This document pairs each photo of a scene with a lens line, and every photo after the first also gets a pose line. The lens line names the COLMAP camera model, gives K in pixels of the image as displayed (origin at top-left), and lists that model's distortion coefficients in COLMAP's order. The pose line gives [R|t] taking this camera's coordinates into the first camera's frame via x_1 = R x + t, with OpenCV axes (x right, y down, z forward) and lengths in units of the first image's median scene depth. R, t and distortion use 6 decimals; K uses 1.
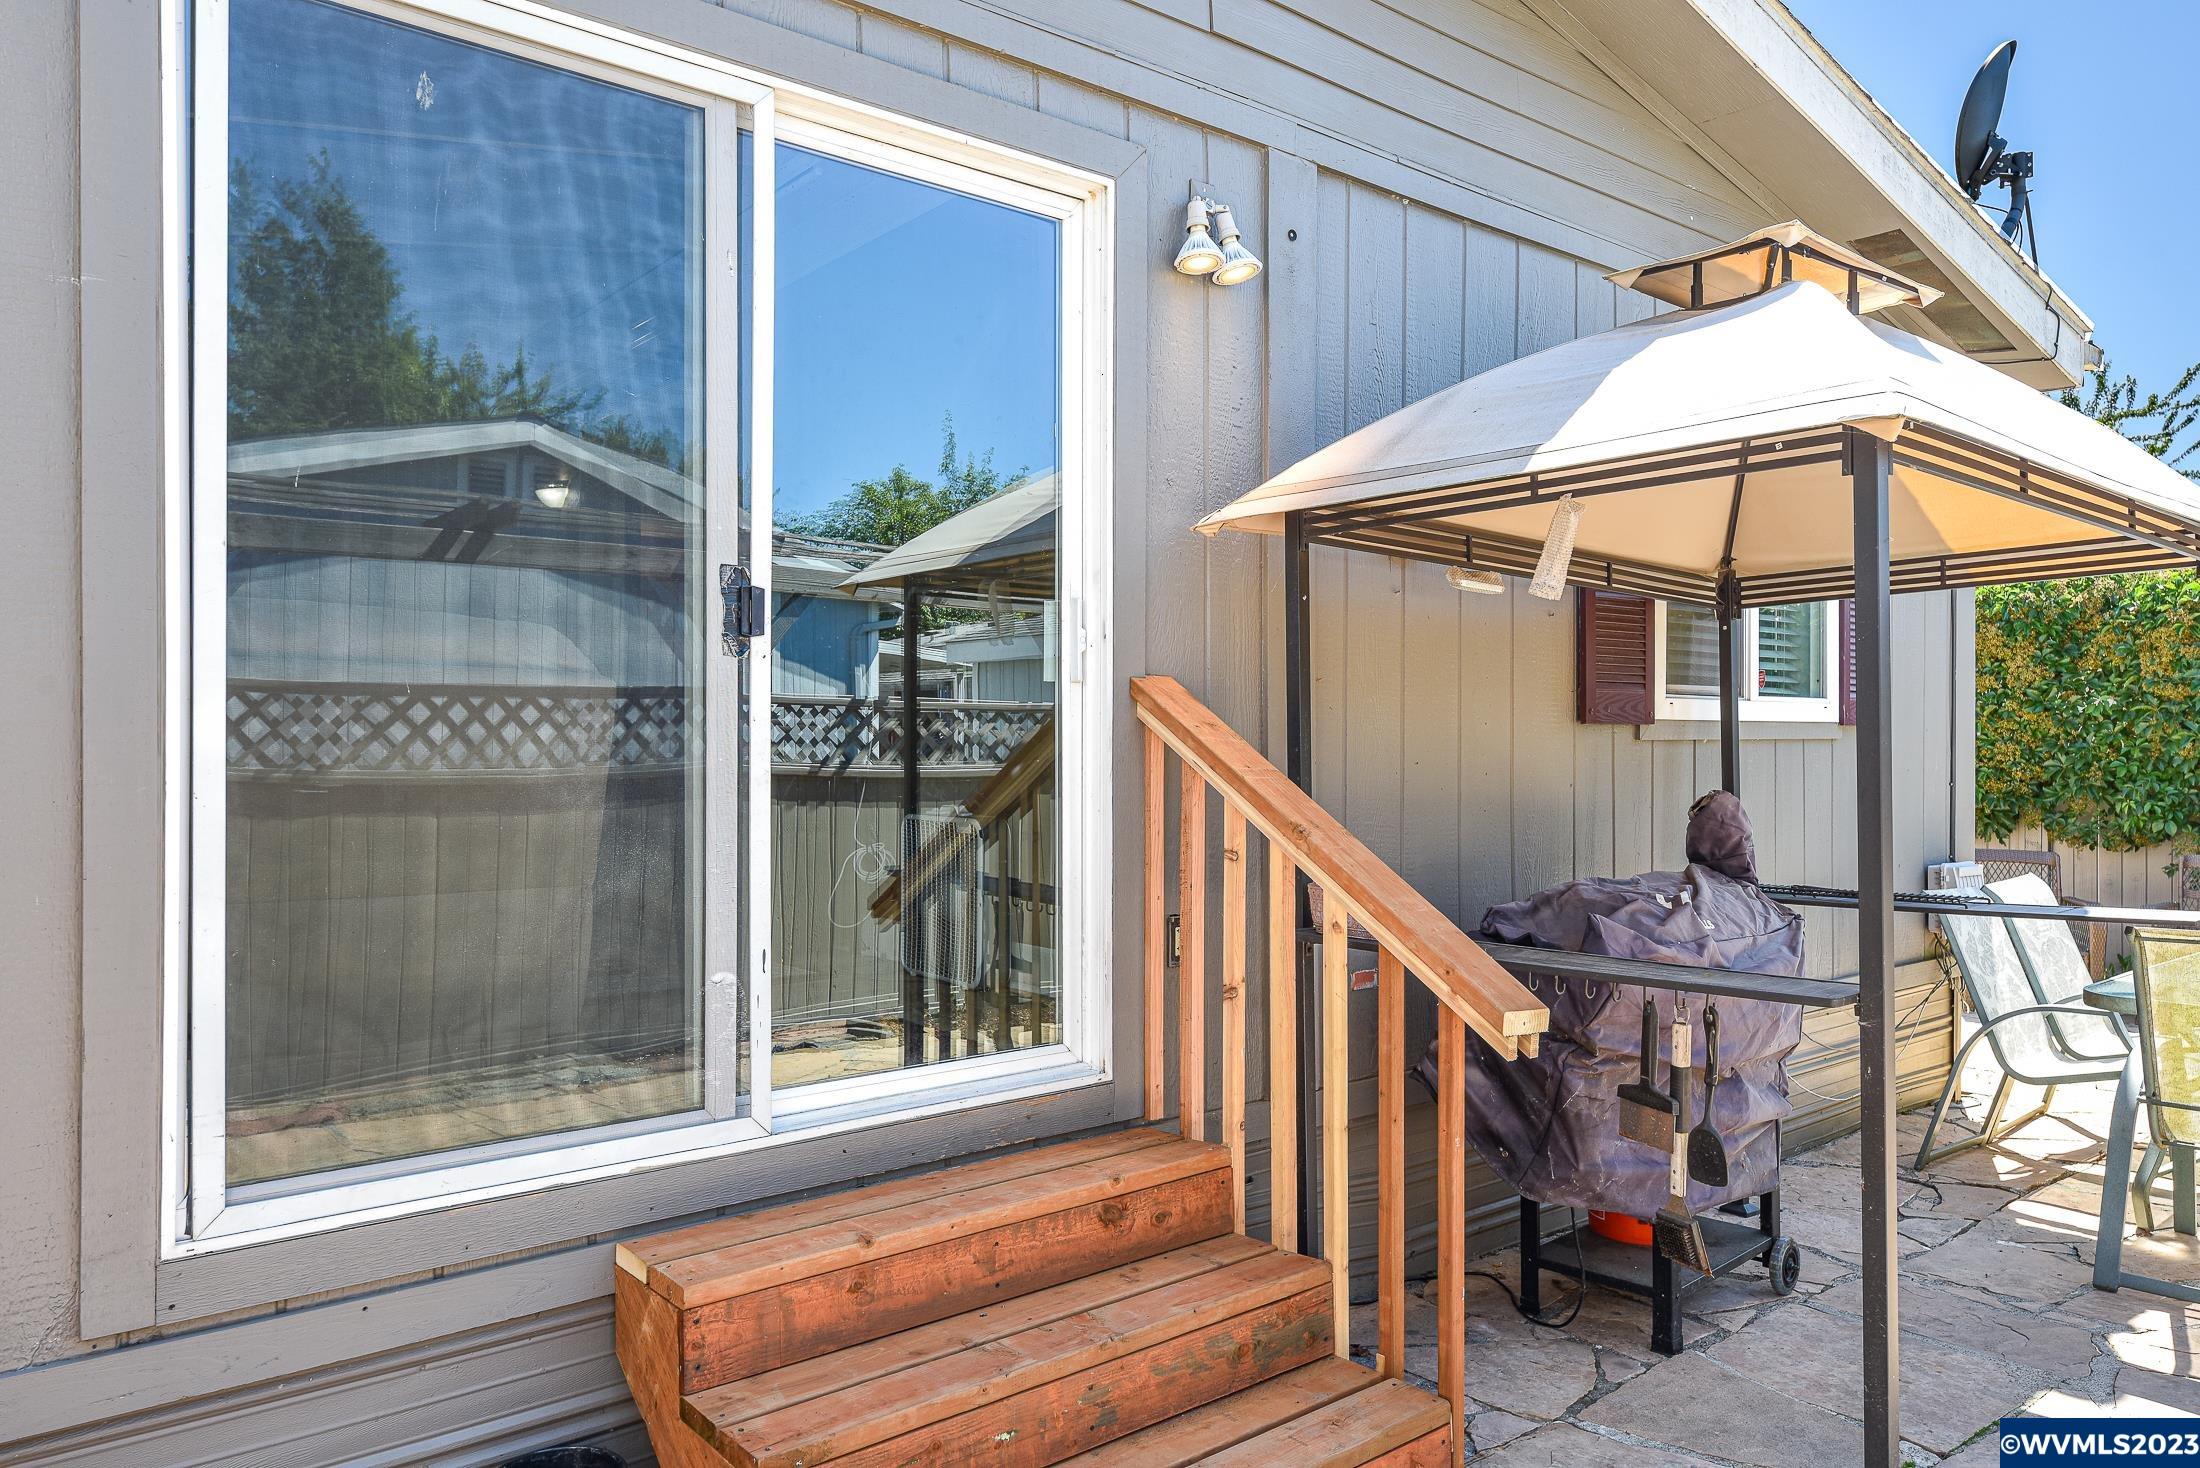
lens RADIAL K [[1548.3, 0, 1104.7], [0, 1548.3, 736.1], [0, 0, 1]] dist [0.004011, -0.002868]
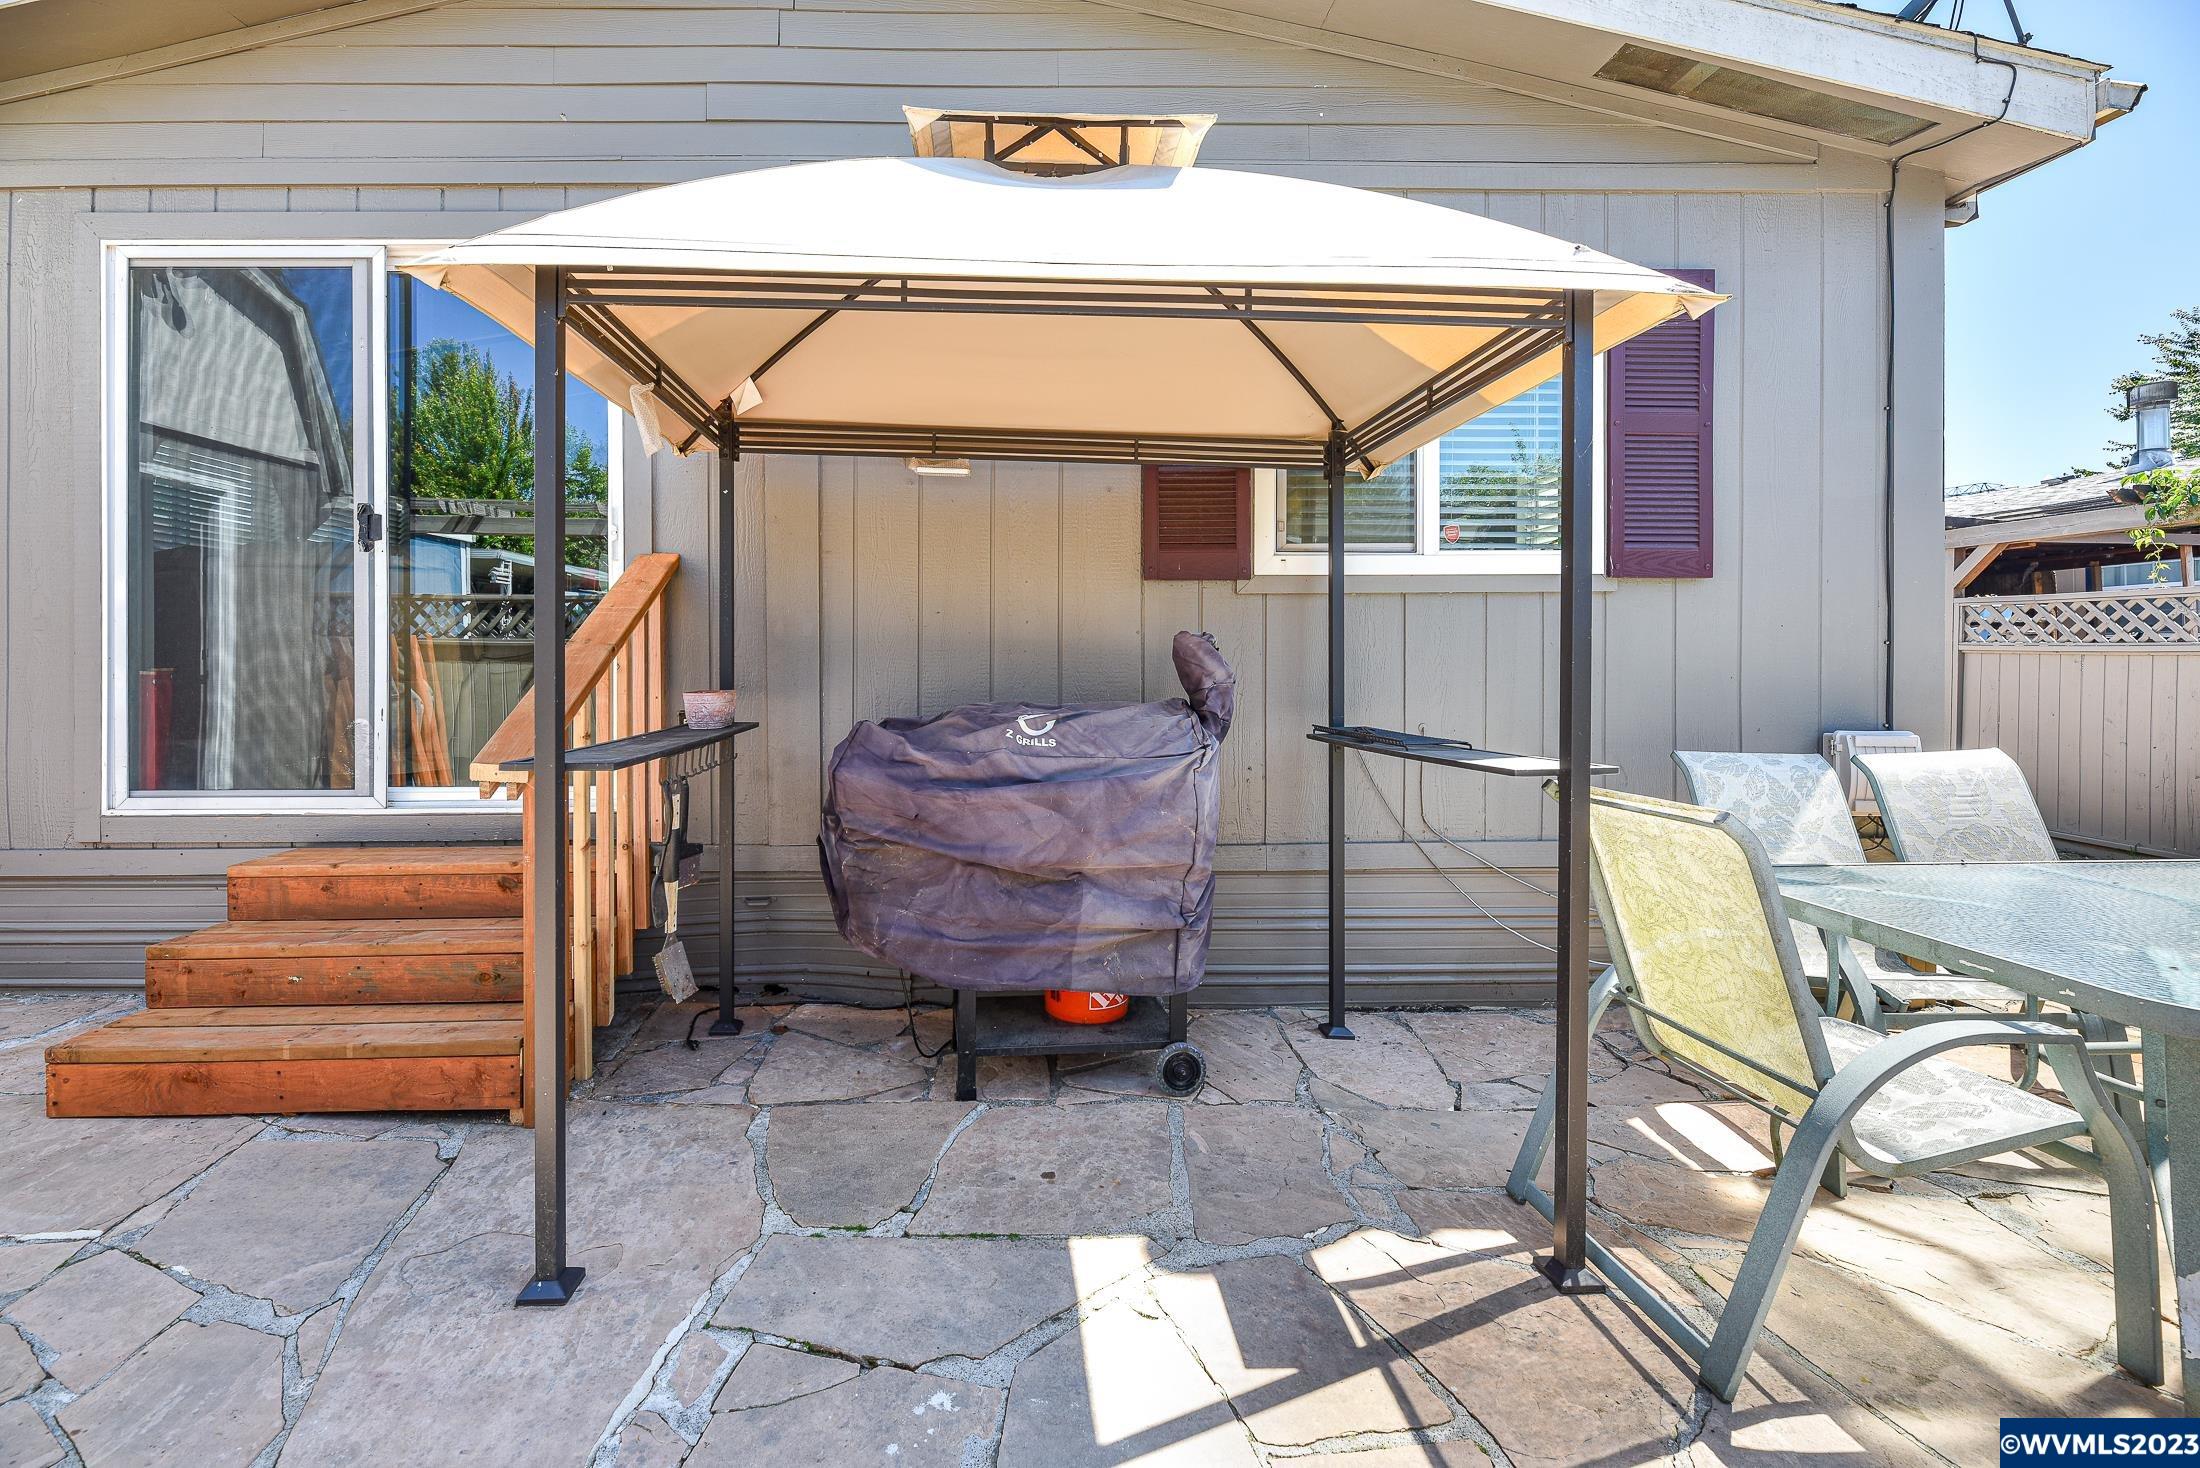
lens RADIAL K [[956.5, 0, 1010.3], [0, 956.5, 664.9], [0, 0, 1]] dist [-0.006968, 0.000700]
pose [[0.779290, 0.009419, -0.626592, 0.882897], [0.001492, 0.999856, 0.016886, 0.056507], [0.626661, -0.014094, 0.779164, 0.478607]]
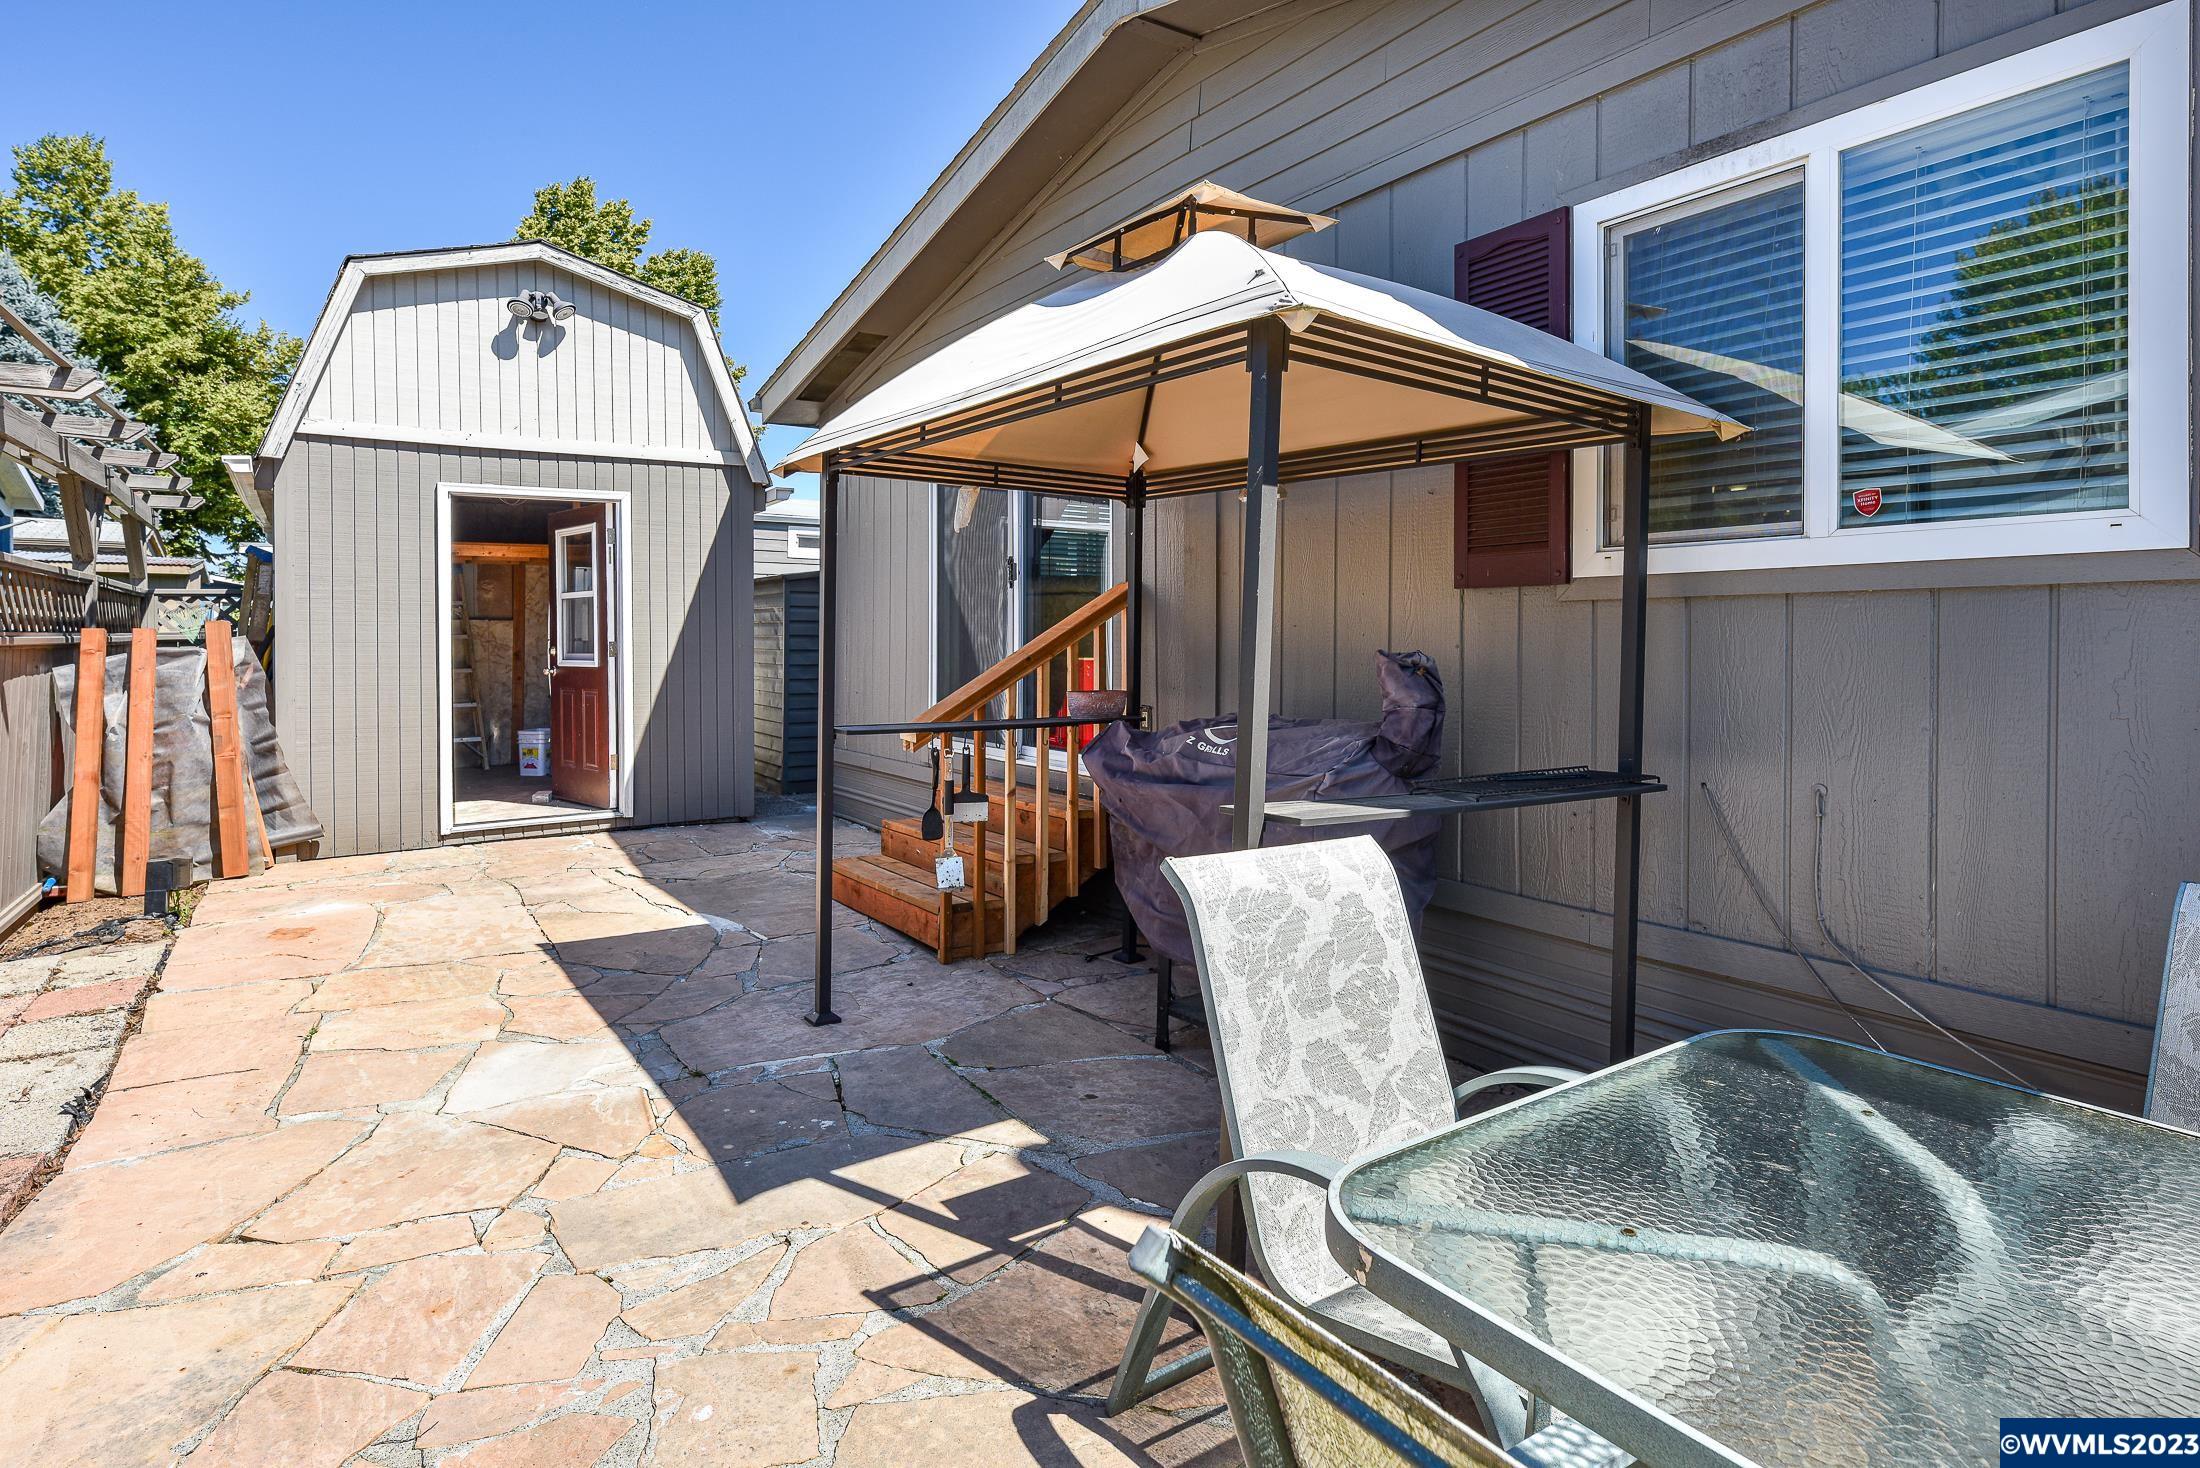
lens RADIAL K [[1100.8, 0, 1114.4], [0, 1100.8, 647.4], [0, 0, 1]] dist [0.001874, -0.000310]
pose [[-0.079989, 0.014783, -0.996686, 1.406697], [0.004129, 0.999886, 0.014499, 0.024970], [0.996787, -0.002955, -0.080041, 1.083954]]
